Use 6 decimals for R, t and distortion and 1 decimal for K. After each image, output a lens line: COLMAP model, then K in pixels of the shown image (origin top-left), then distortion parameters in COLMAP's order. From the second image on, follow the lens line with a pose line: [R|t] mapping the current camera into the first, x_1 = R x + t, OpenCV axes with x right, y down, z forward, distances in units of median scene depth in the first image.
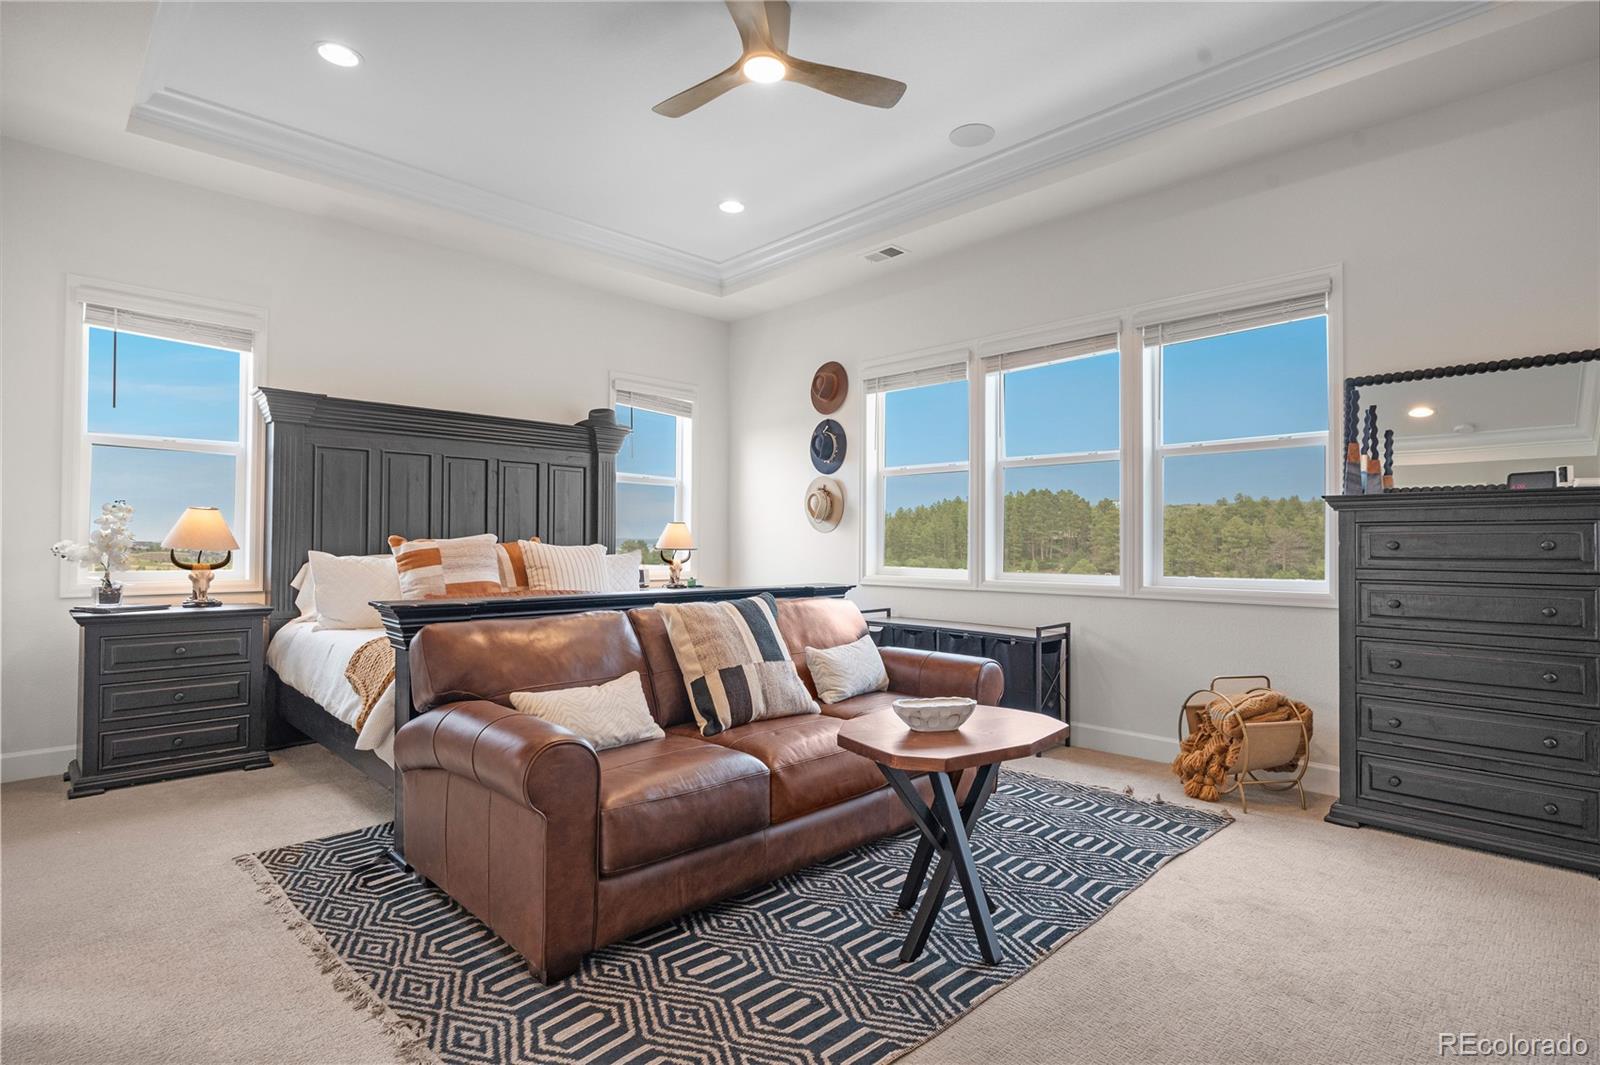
lens RADIAL K [[788.6, 0, 788.5], [0, 788.6, 533.0], [0, 0, 1]] dist [0.003432, -0.000346]
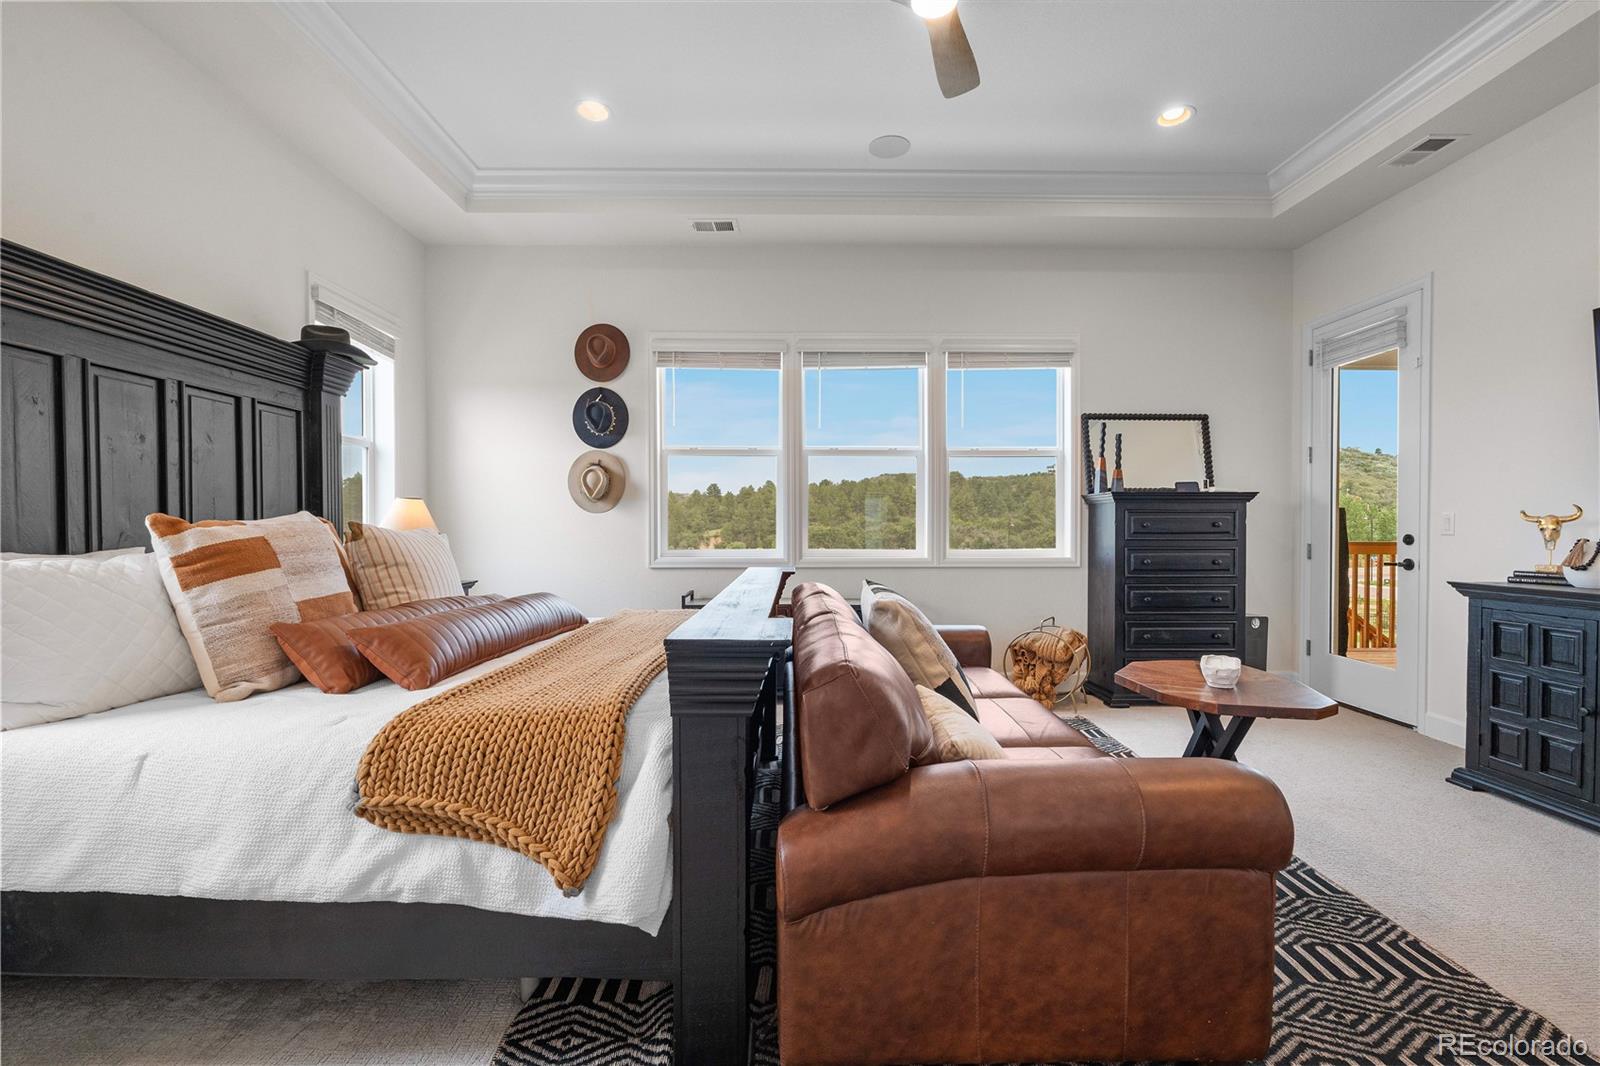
lens RADIAL K [[694.0, 0, 799.9], [0, 694.0, 538.6], [0, 0, 1]] dist [-0.006308, 0.000937]
pose [[0.690634, -0.018744, 0.722961, -0.403989], [-0.006443, 0.999465, 0.032067, 0.001914], [-0.723175, -0.026805, 0.690144, 0.309986]]
